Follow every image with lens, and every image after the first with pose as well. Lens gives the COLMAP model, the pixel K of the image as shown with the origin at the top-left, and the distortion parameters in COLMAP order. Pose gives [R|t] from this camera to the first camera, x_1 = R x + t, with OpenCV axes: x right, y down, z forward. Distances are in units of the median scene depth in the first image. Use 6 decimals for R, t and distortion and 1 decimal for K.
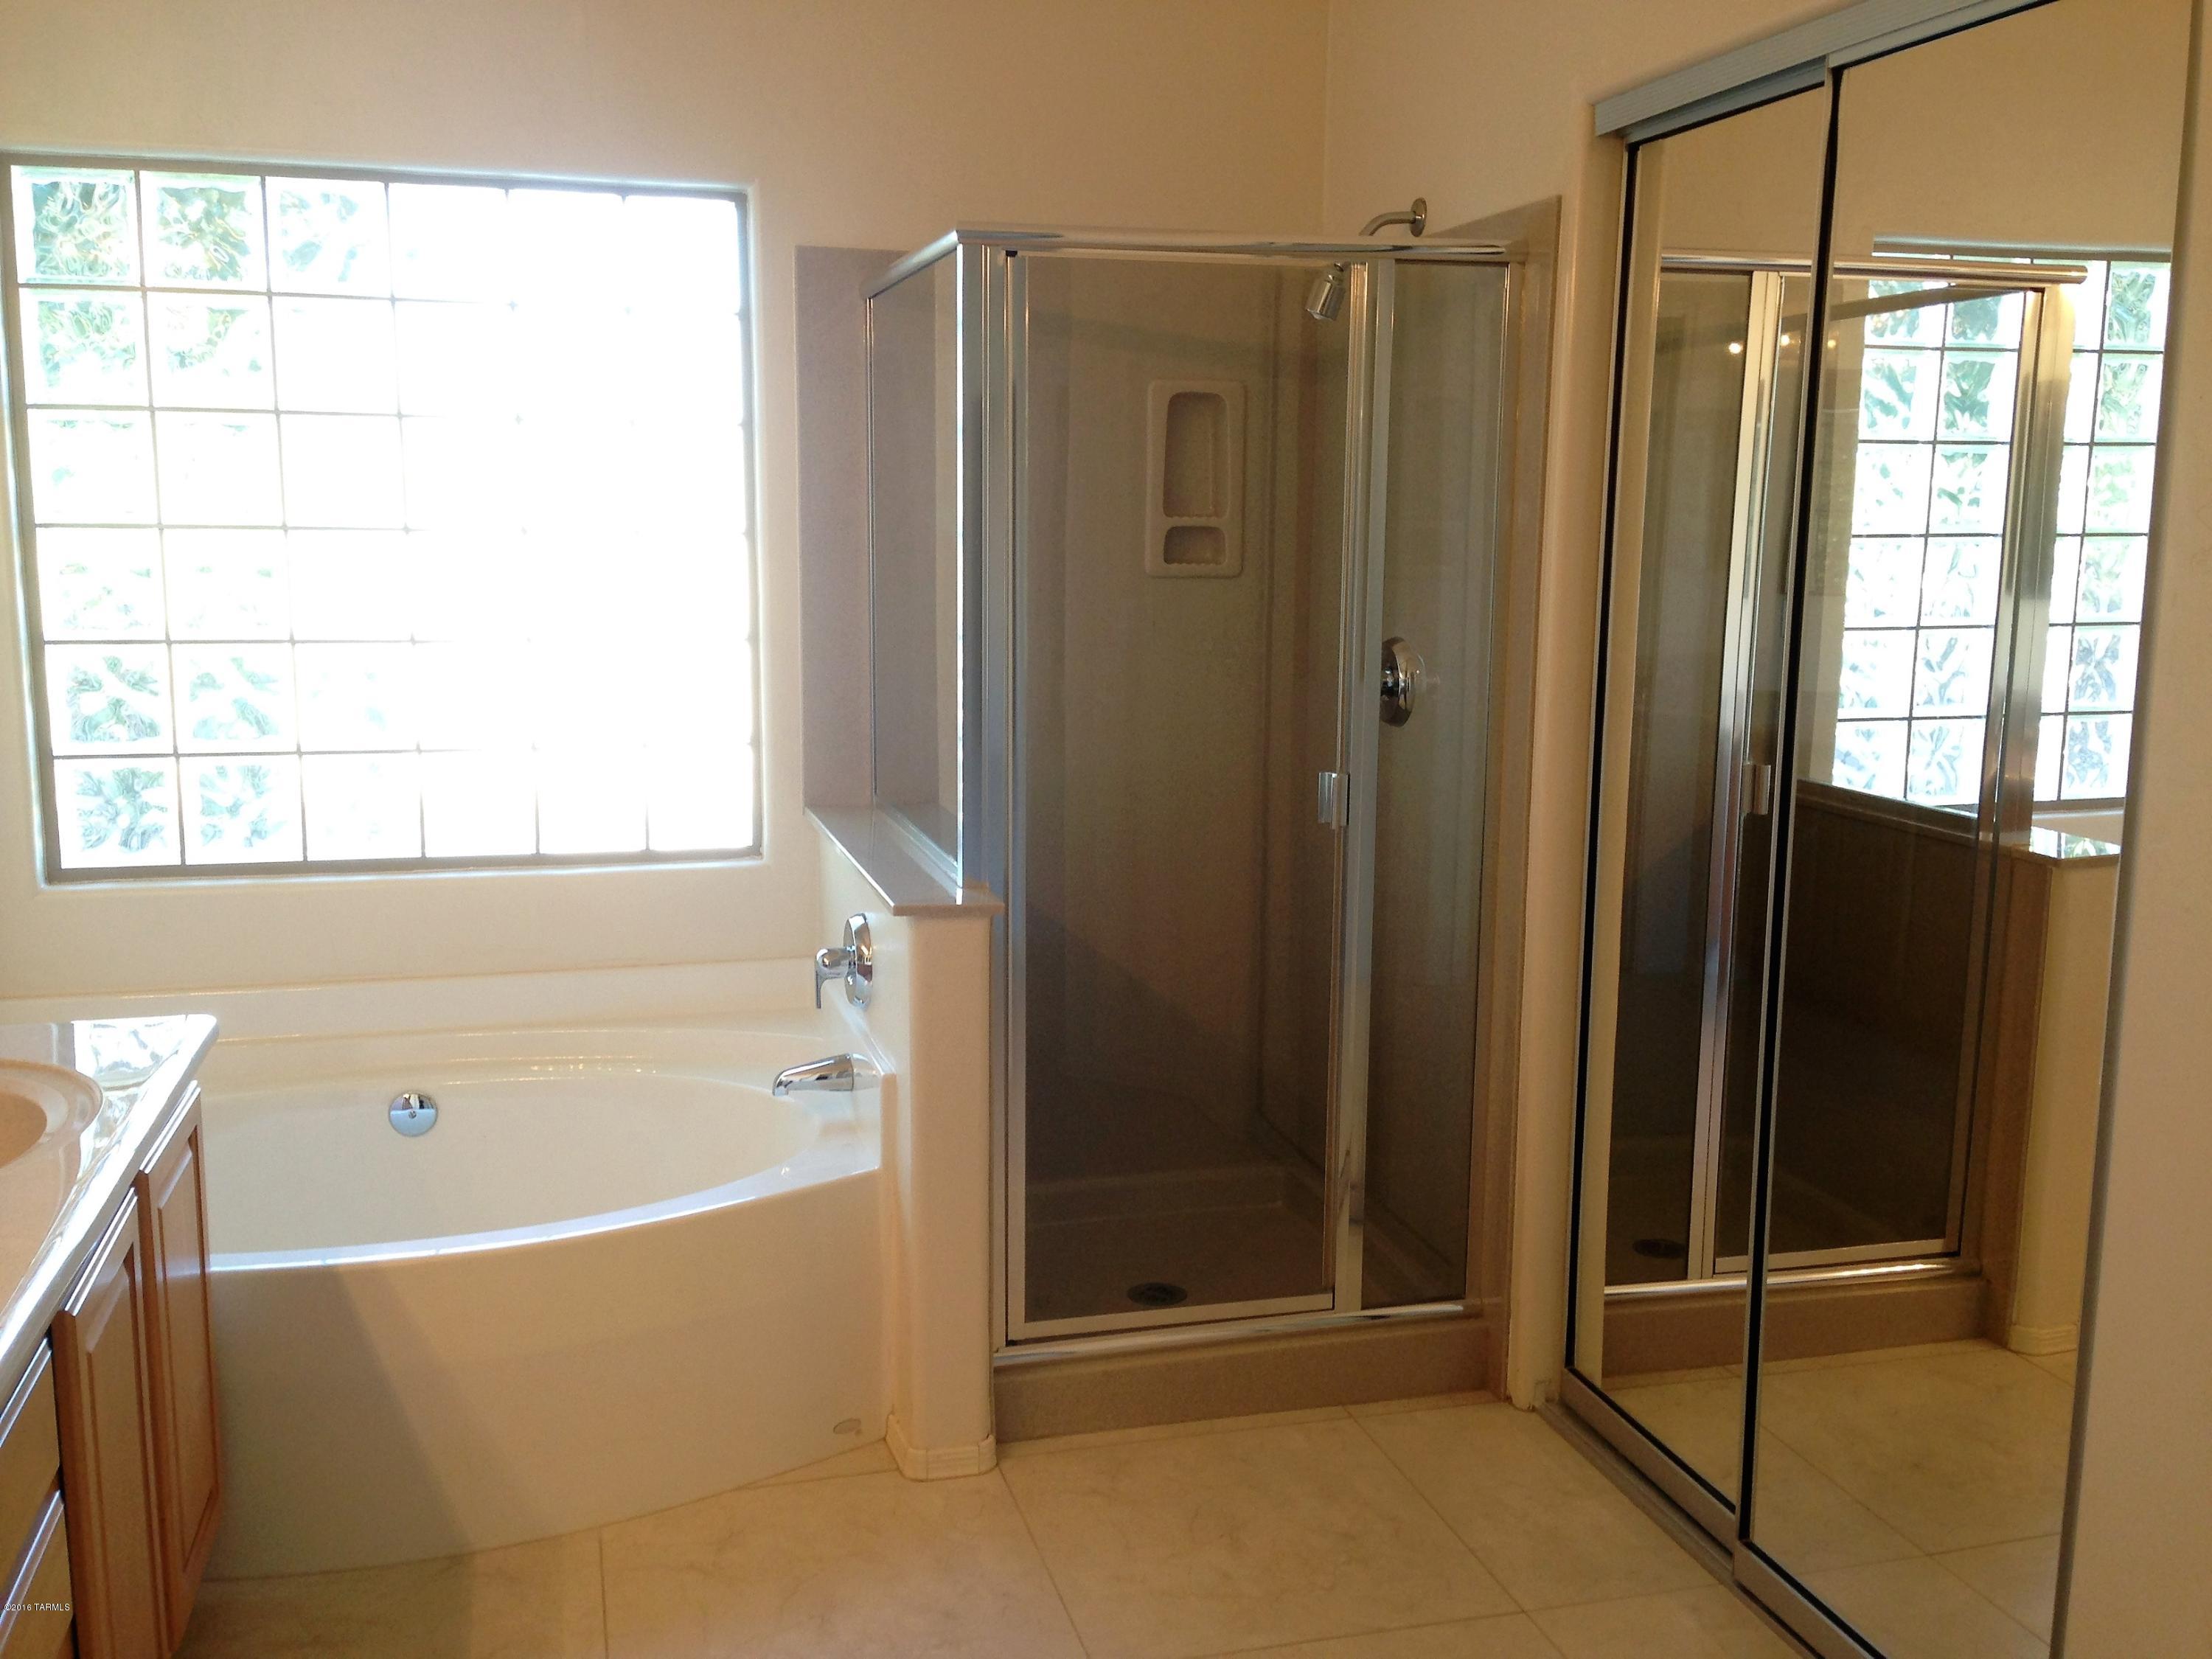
lens RADIAL K [[1998.2, 0, 1105.9], [0, 1998.2, 792.6], [0, 0, 1]] dist [0.061423, -0.008742]
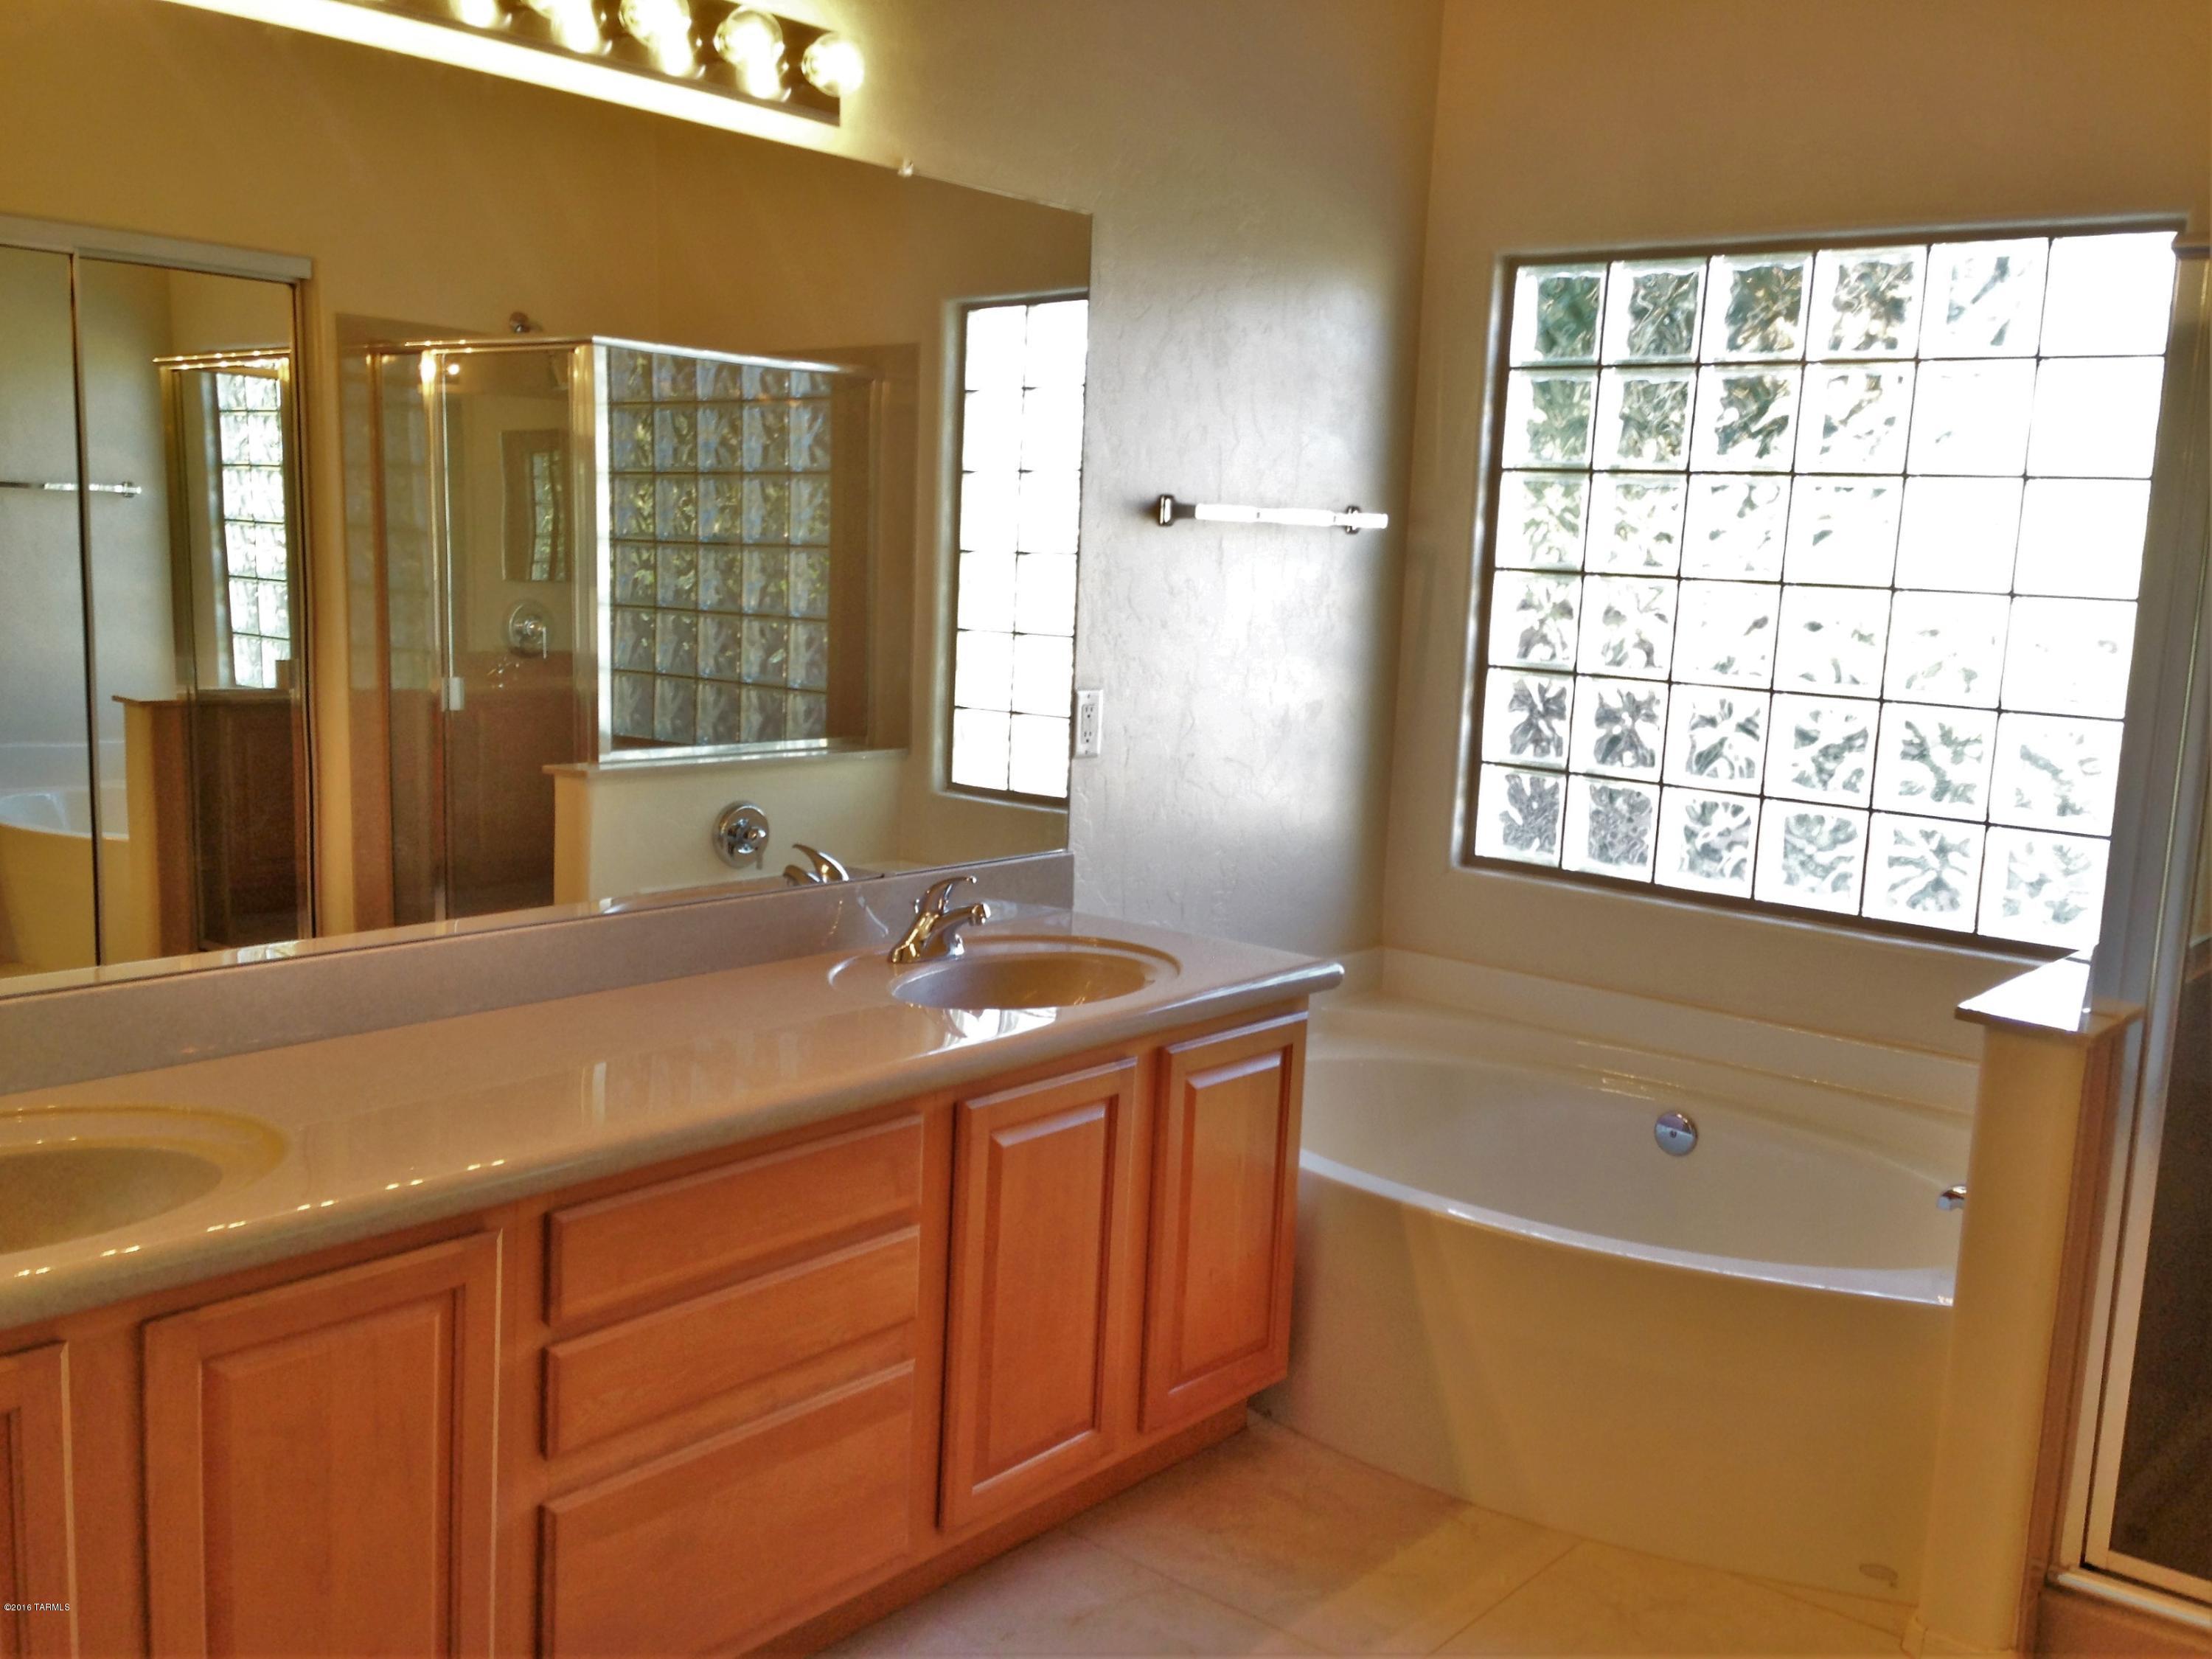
lens RADIAL K [[2066.1, 0, 1106.0], [0, 2066.1, 829.5], [0, 0, 1]] dist [0.088620, -0.015649]
pose [[0.569940, 0.140062, -0.809661, 0.341555], [-0.160356, 0.985378, 0.057581, -0.012621], [0.805887, 0.097016, 0.584066, 0.104620]]
